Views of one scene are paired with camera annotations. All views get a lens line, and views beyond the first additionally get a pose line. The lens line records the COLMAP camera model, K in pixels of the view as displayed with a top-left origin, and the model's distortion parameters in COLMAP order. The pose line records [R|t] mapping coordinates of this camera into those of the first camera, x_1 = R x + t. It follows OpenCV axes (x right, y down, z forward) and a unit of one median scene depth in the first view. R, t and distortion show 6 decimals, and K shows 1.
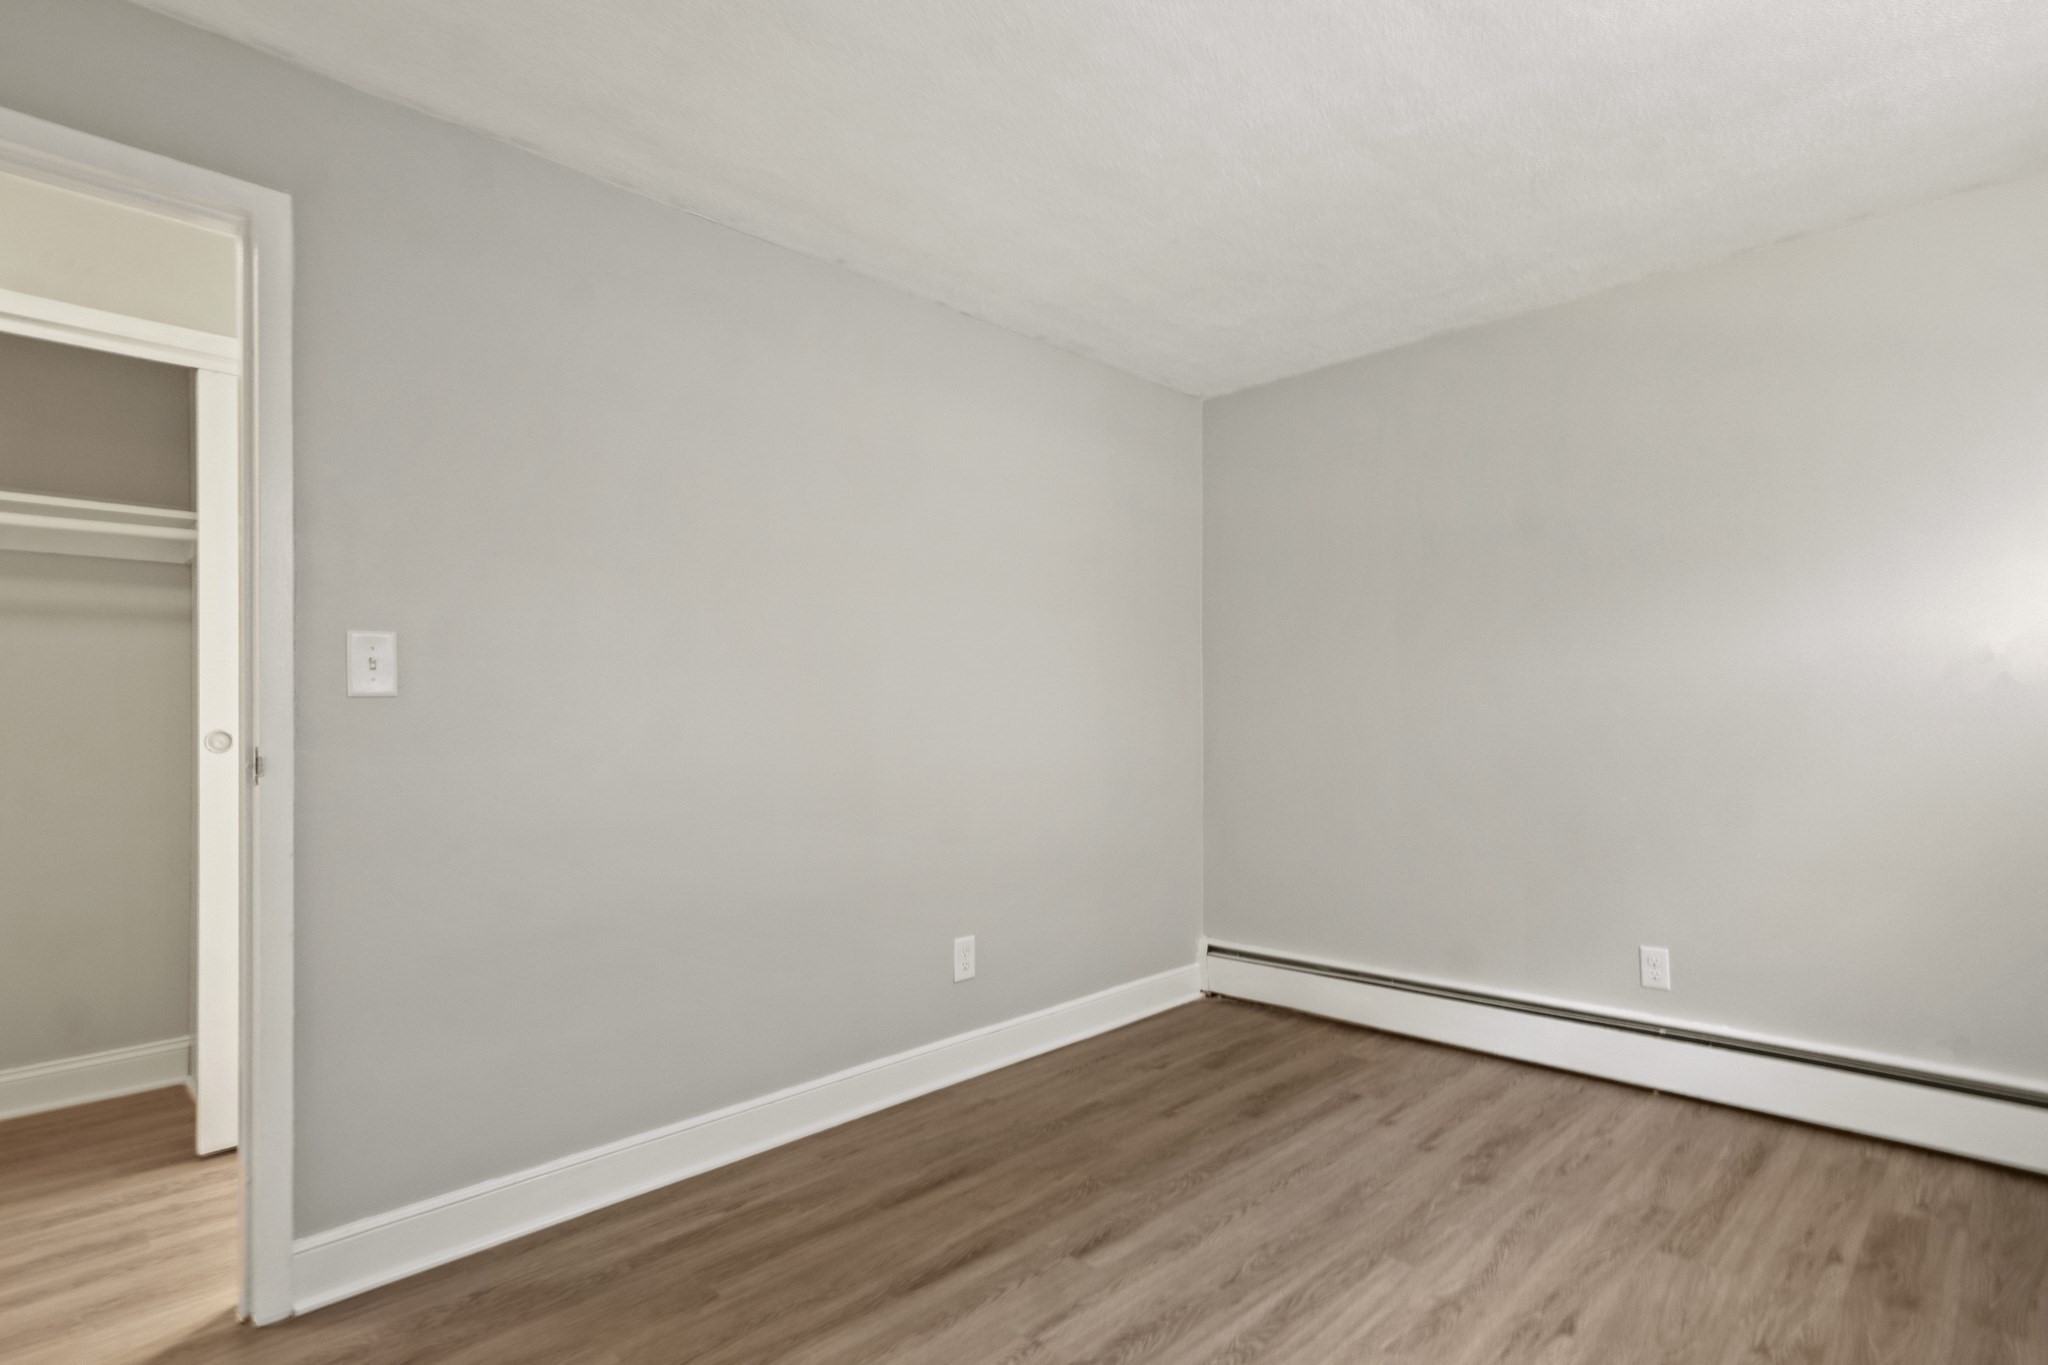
lens RADIAL K [[1007.4, 0, 1035.8], [0, 1007.4, 686.6], [0, 0, 1]] dist [-0.007410, -0.000998]
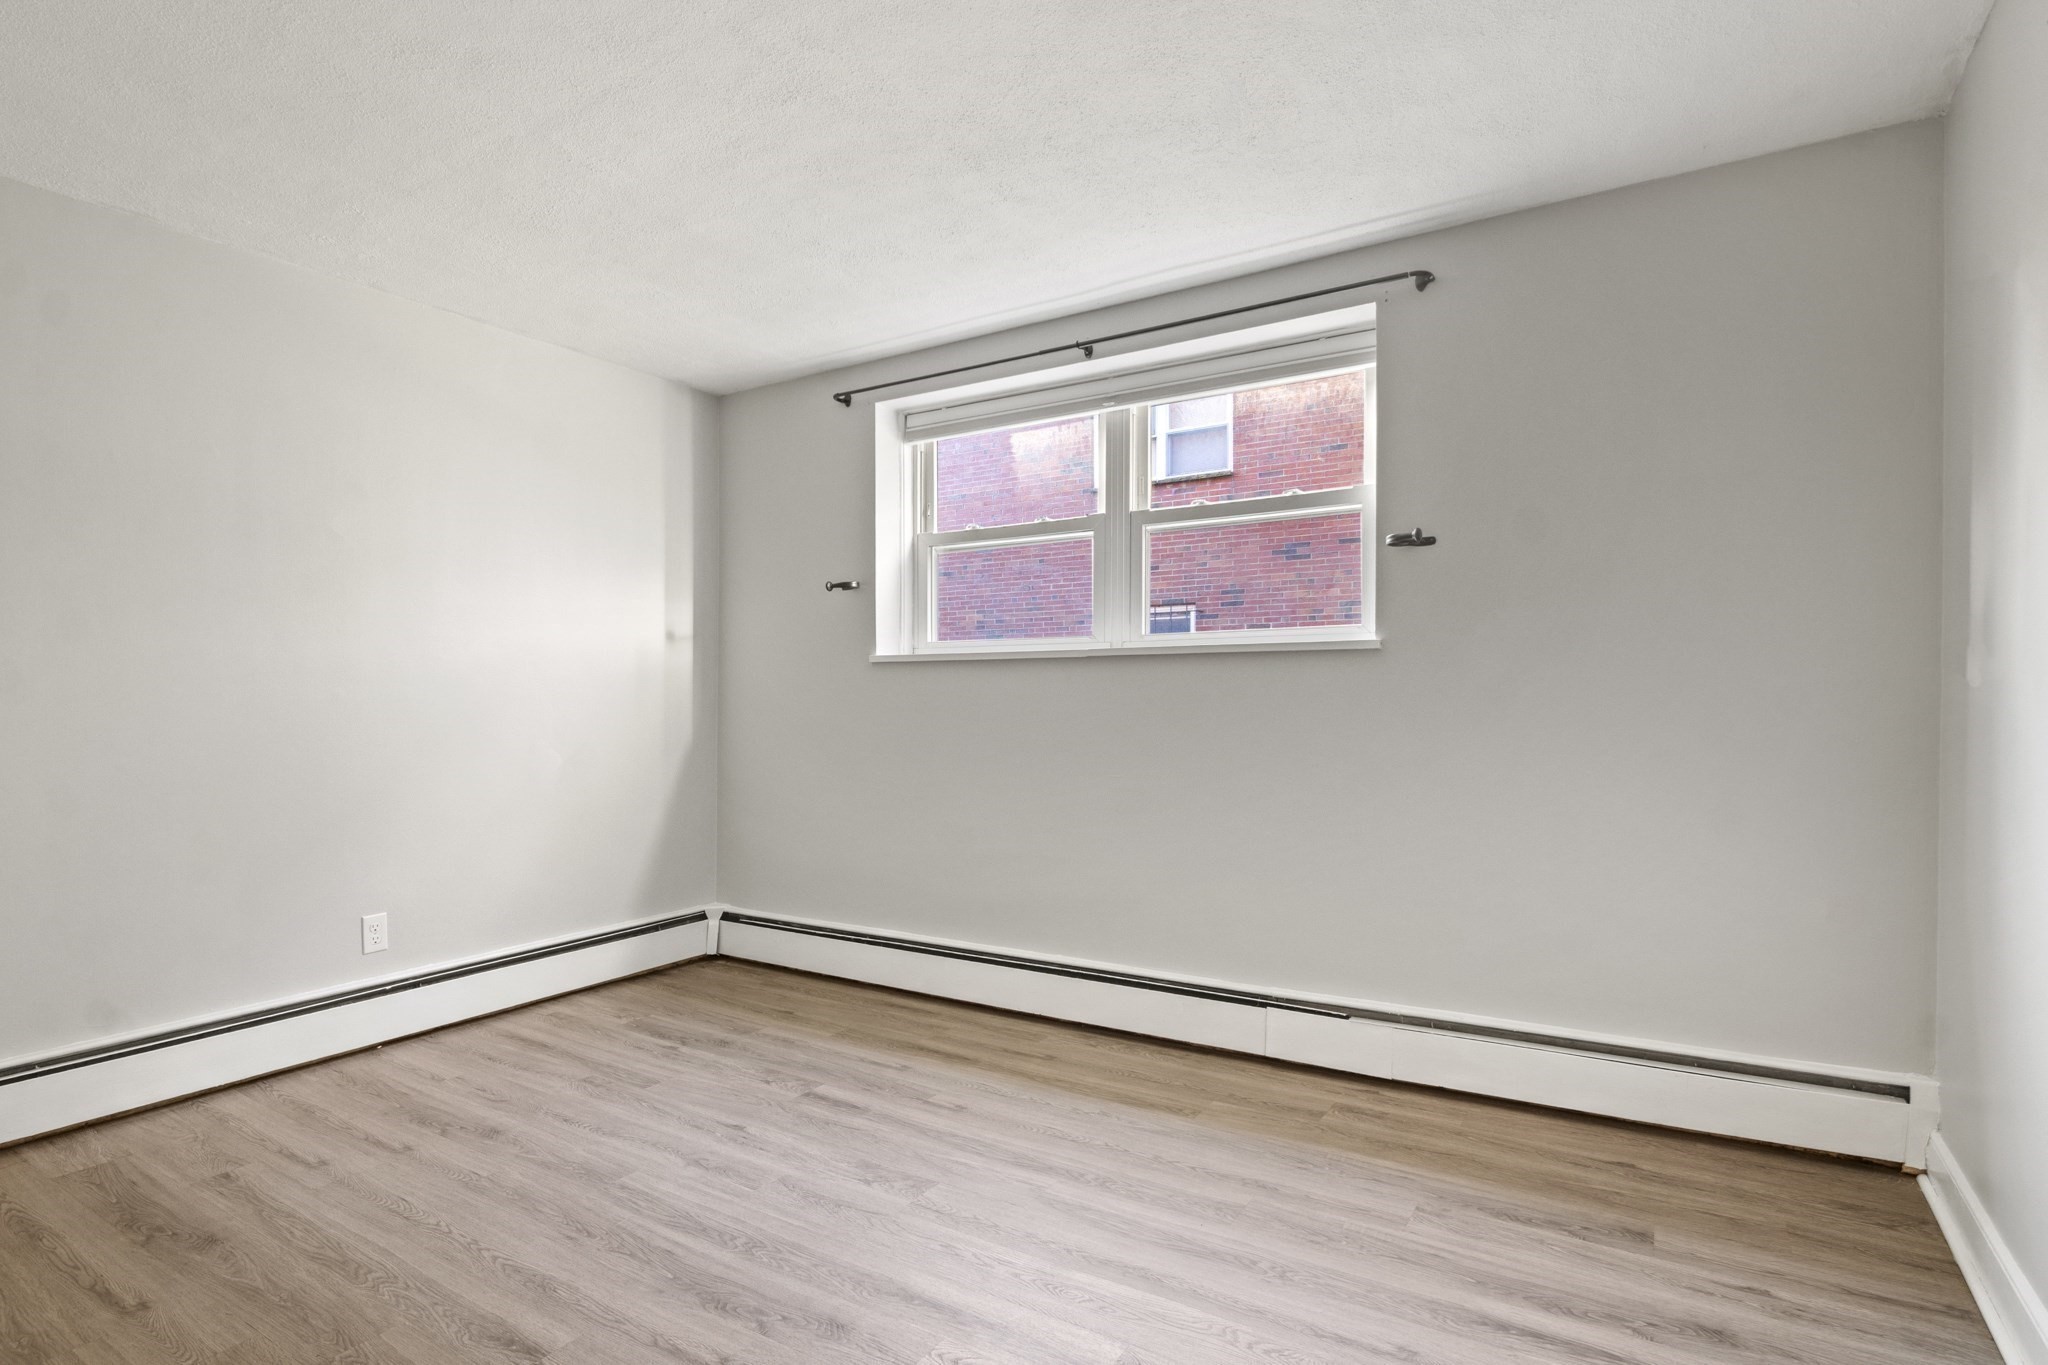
lens RADIAL K [[1007.4, 0, 1023.2], [0, 1007.4, 684.7], [0, 0, 1]] dist [-0.007410, -0.000998]
pose [[-0.192535, 0.019085, 0.981105, -0.712082], [-0.027361, 0.999318, -0.024809, 0.029604], [-0.980909, -0.031621, -0.191881, 0.669937]]
